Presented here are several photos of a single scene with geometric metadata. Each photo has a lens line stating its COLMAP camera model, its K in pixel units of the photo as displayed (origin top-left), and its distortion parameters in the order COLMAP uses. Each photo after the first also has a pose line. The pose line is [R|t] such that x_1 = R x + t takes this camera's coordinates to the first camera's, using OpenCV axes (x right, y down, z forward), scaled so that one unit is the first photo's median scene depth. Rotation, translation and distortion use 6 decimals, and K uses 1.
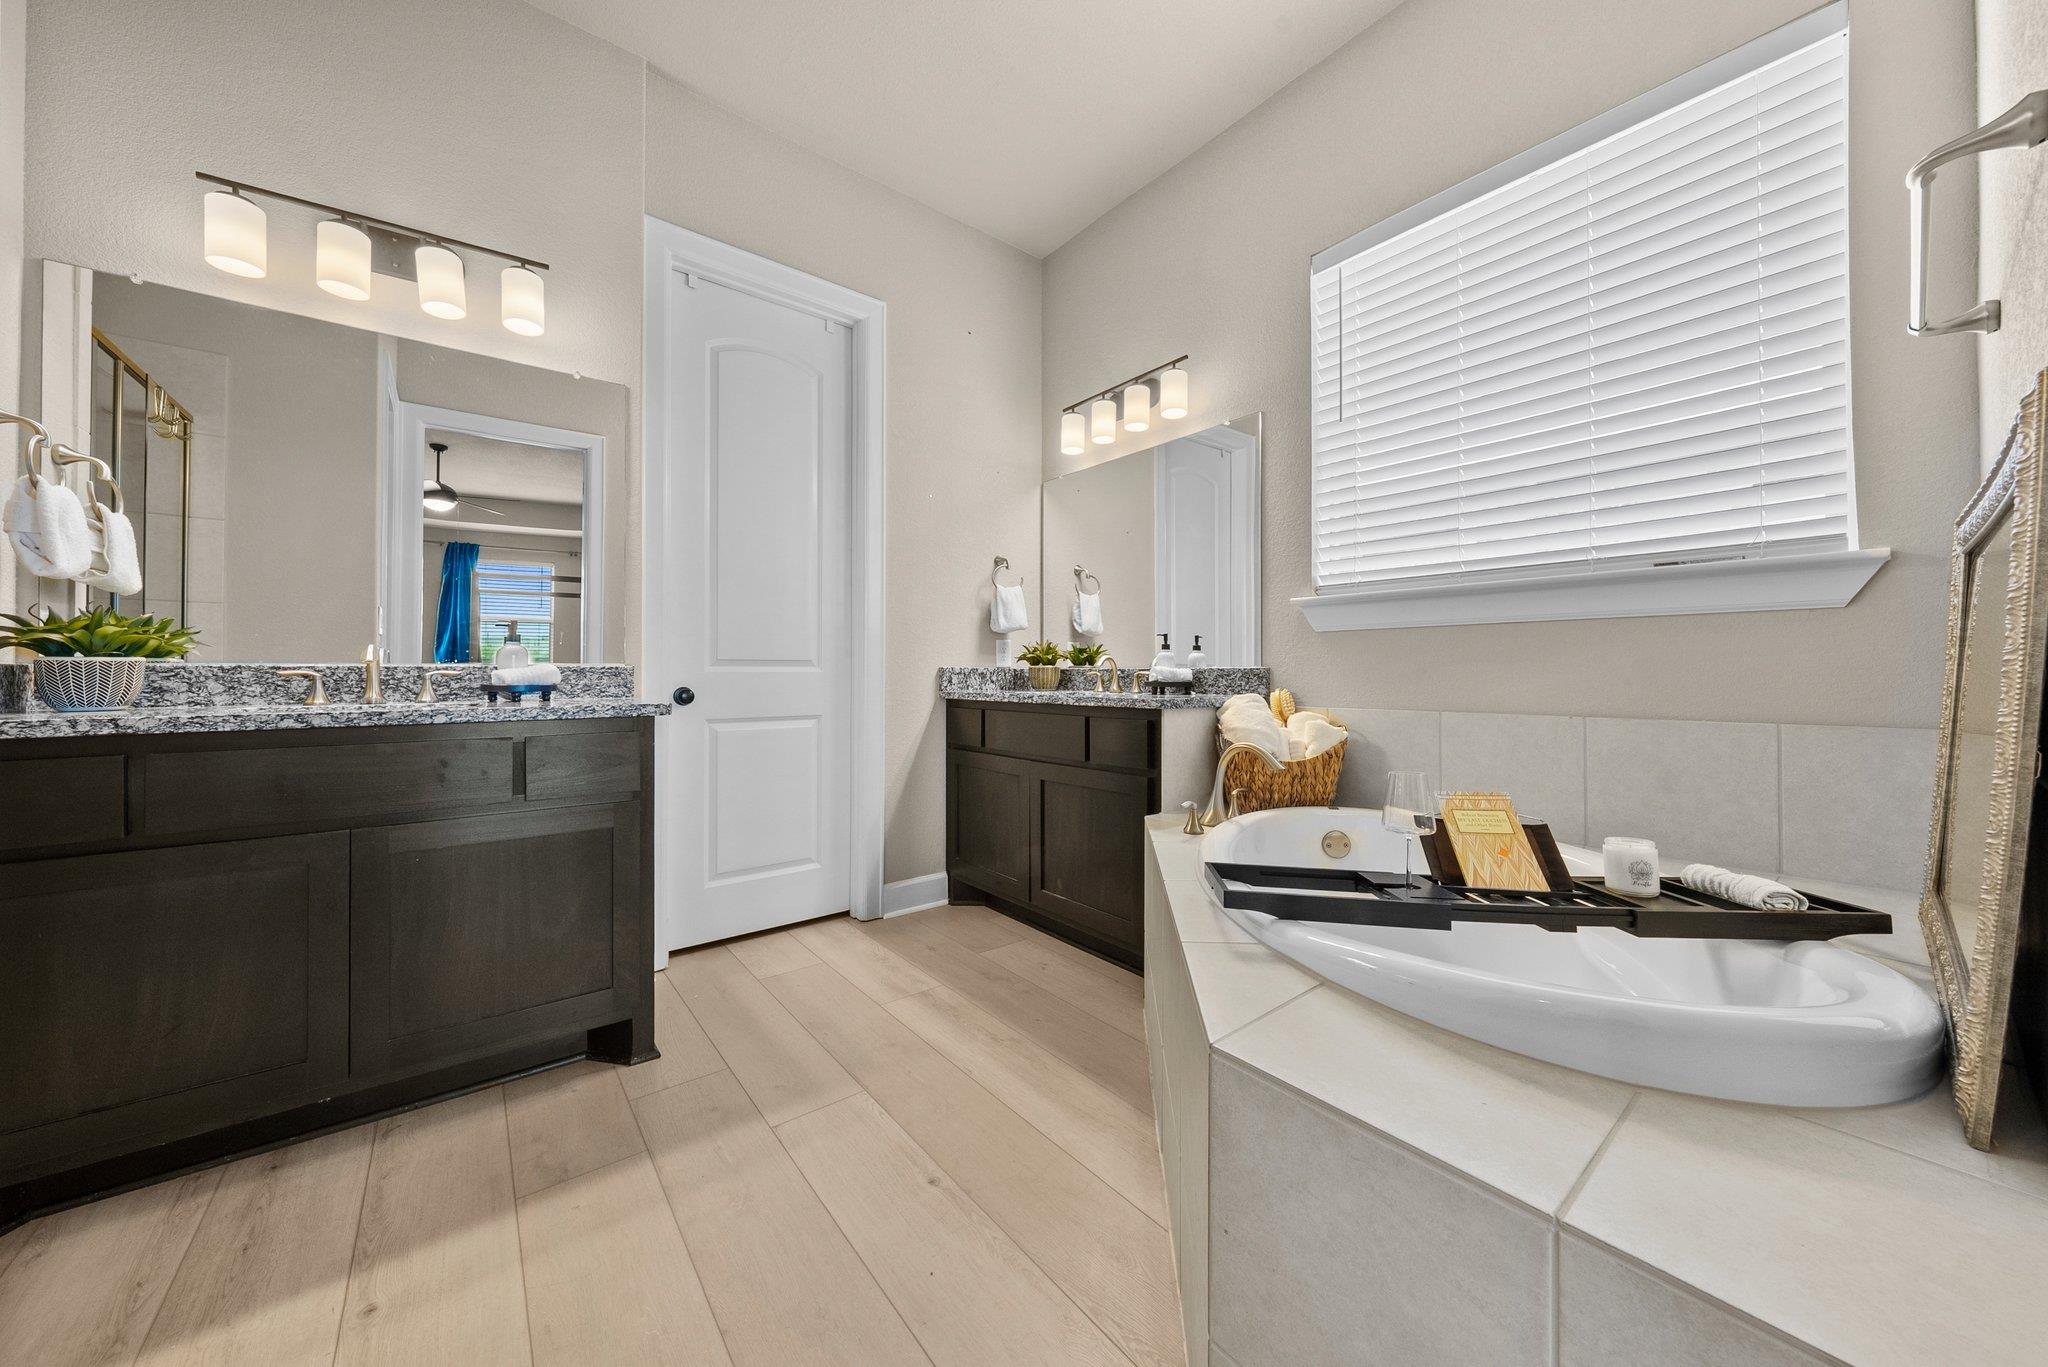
lens RADIAL K [[709.5, 0, 1022.3], [0, 709.5, 676.2], [0, 0, 1]] dist [-0.000354, -0.000010]
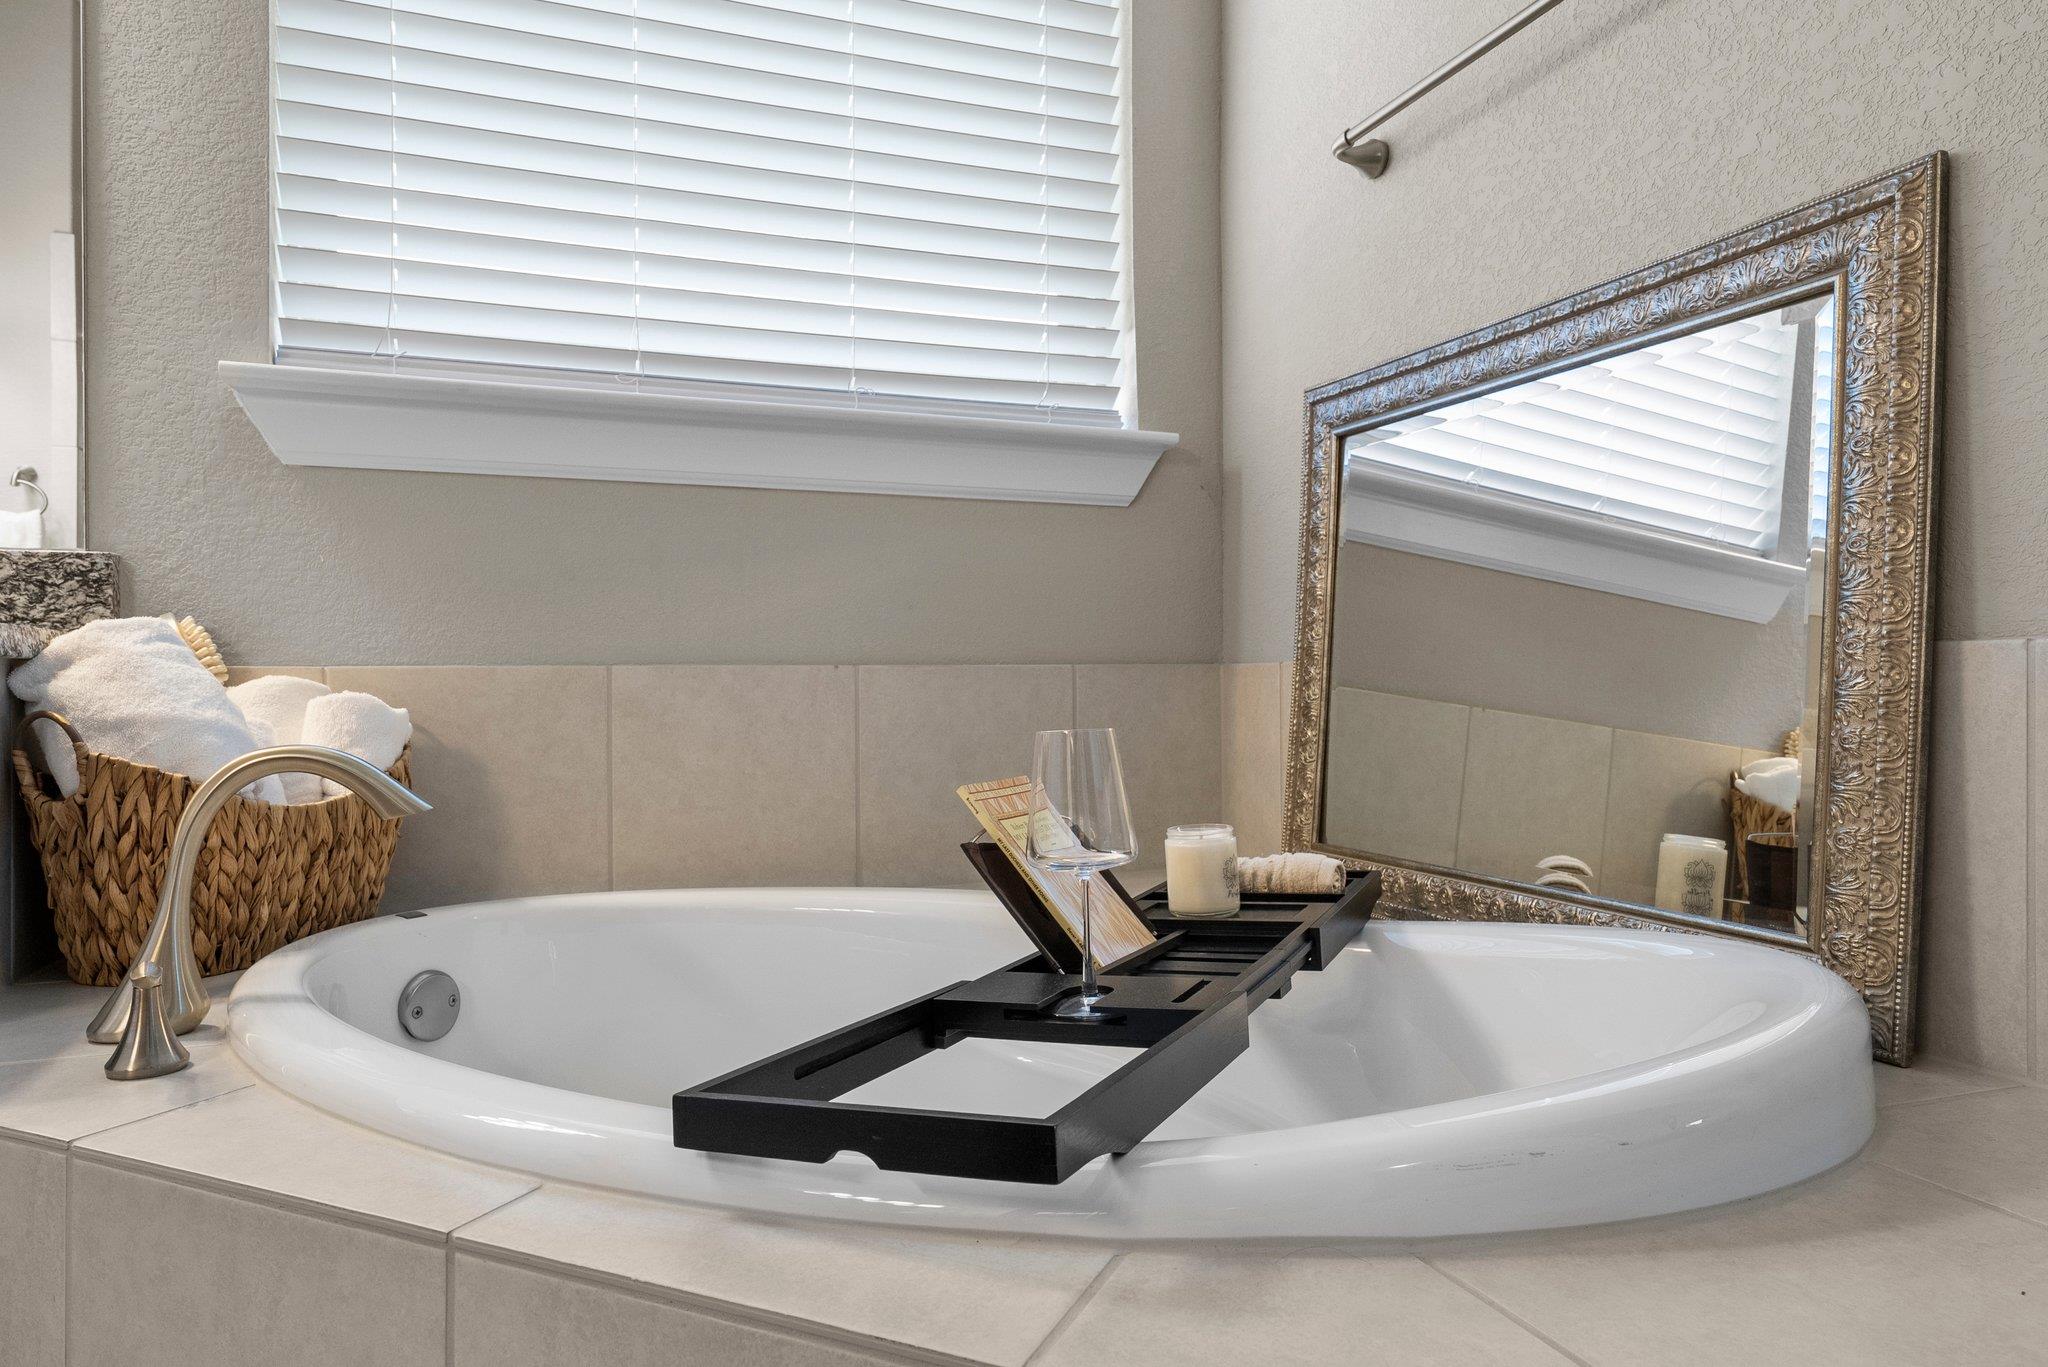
lens RADIAL K [[1301.9, 0, 1024.0], [0, 1301.9, 683.5], [0, 0, 1]] dist [0.001658, 0.000741]
pose [[0.310811, 0.002853, 0.950467, -0.236987], [0.008913, 0.999943, -0.005916, 0.122194], [-0.950430, 0.010310, 0.310768, 0.845271]]
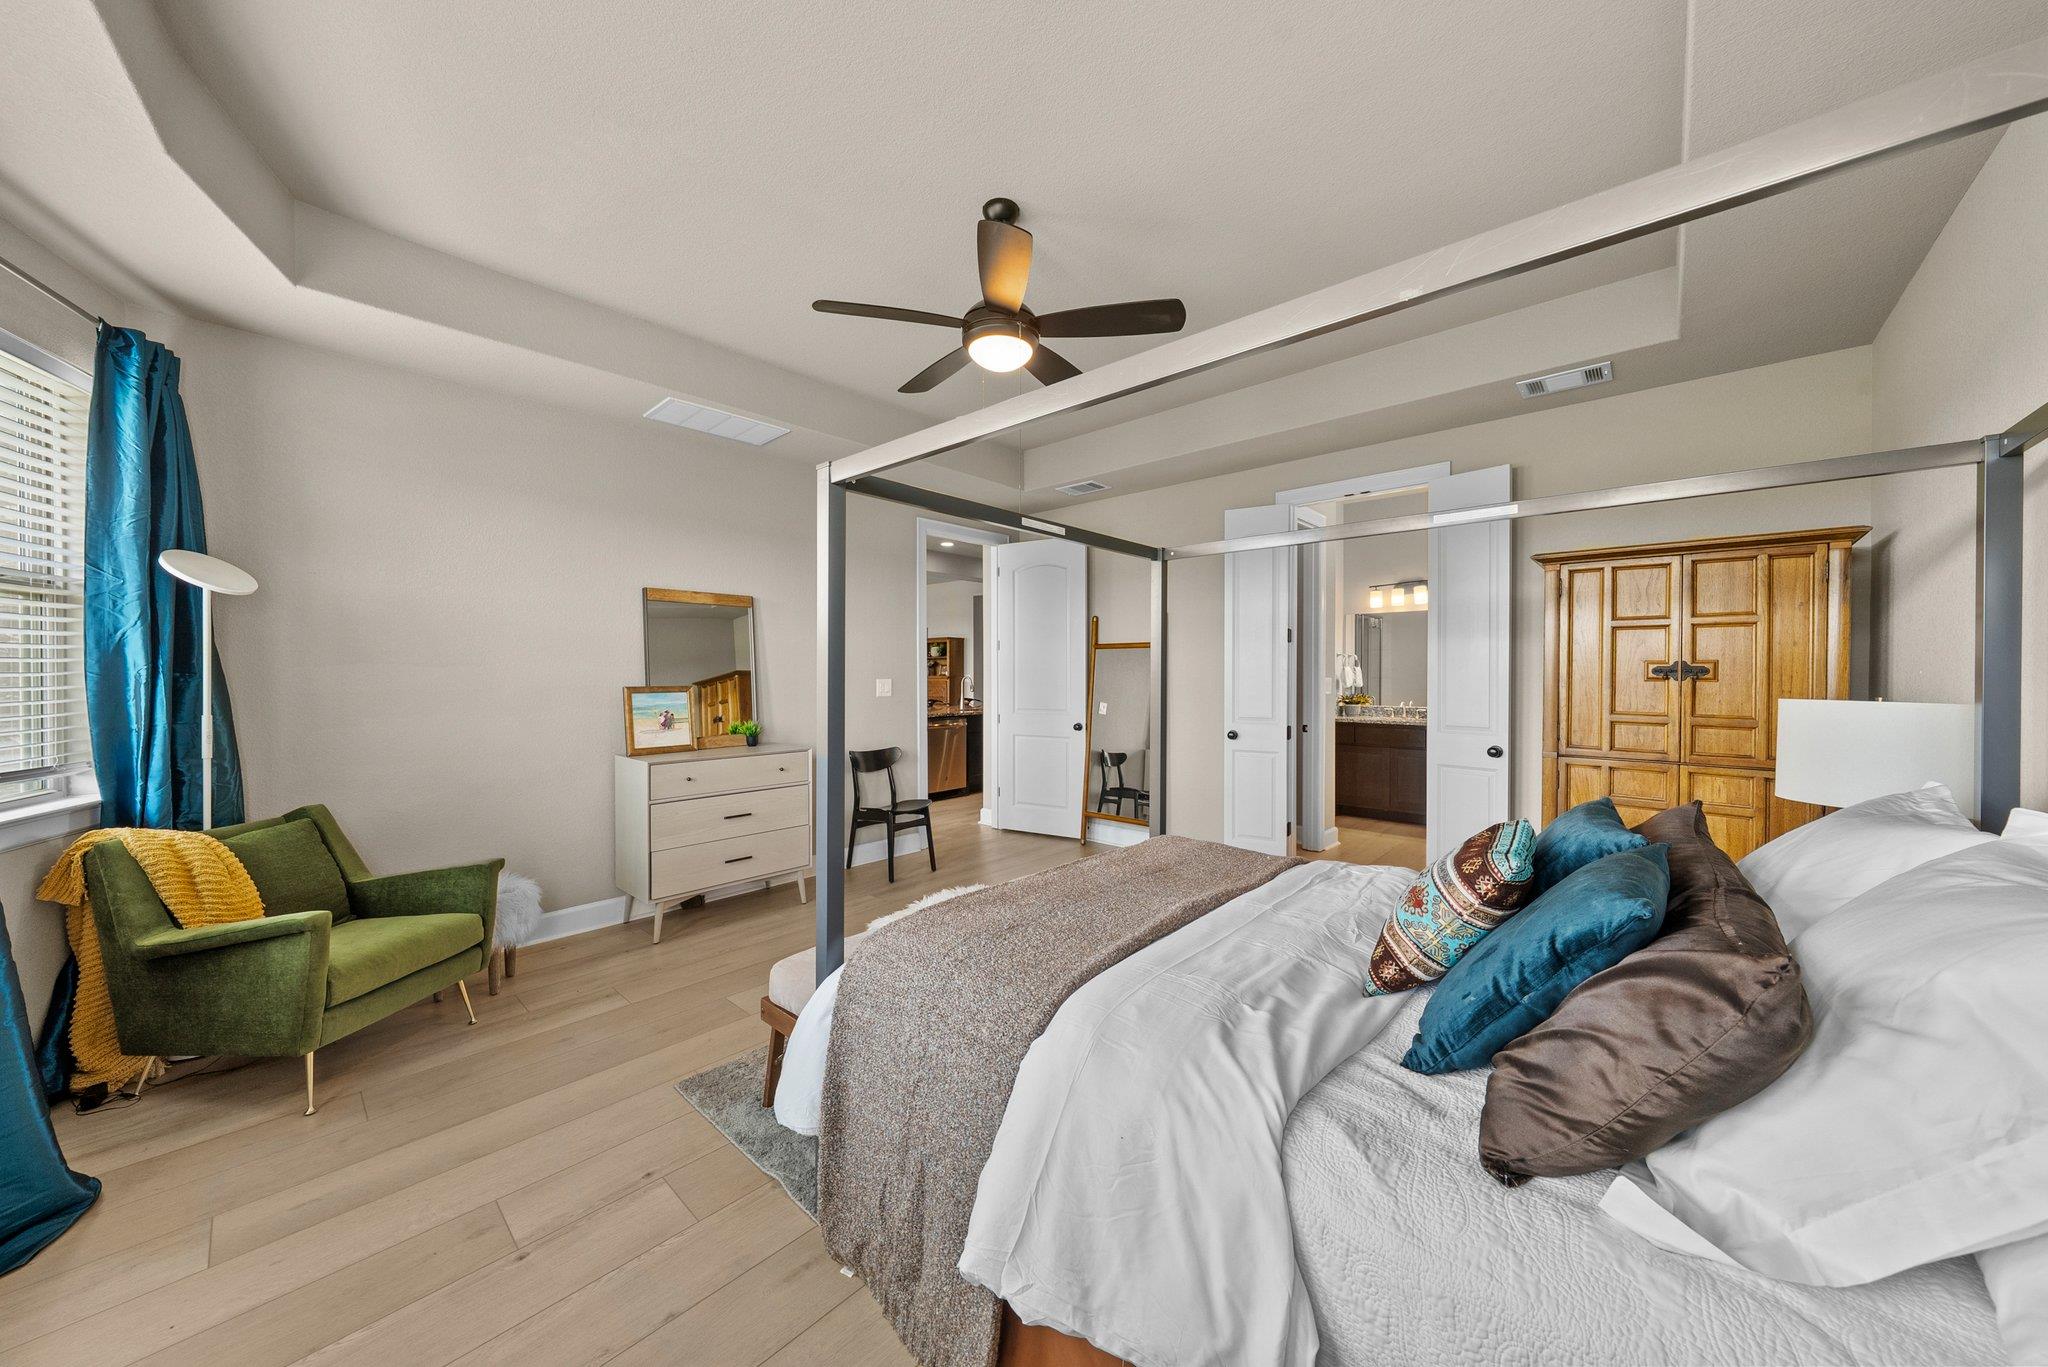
lens RADIAL K [[709.5, 0, 1022.3], [0, 709.5, 676.2], [0, 0, 1]] dist [-0.000354, -0.000010]
pose [[0.161186, 0.003409, -0.986918, 1.957553], [-0.002438, 0.999992, 0.003056, -0.151468], [0.986921, 0.001913, 0.161193, -1.256163]]
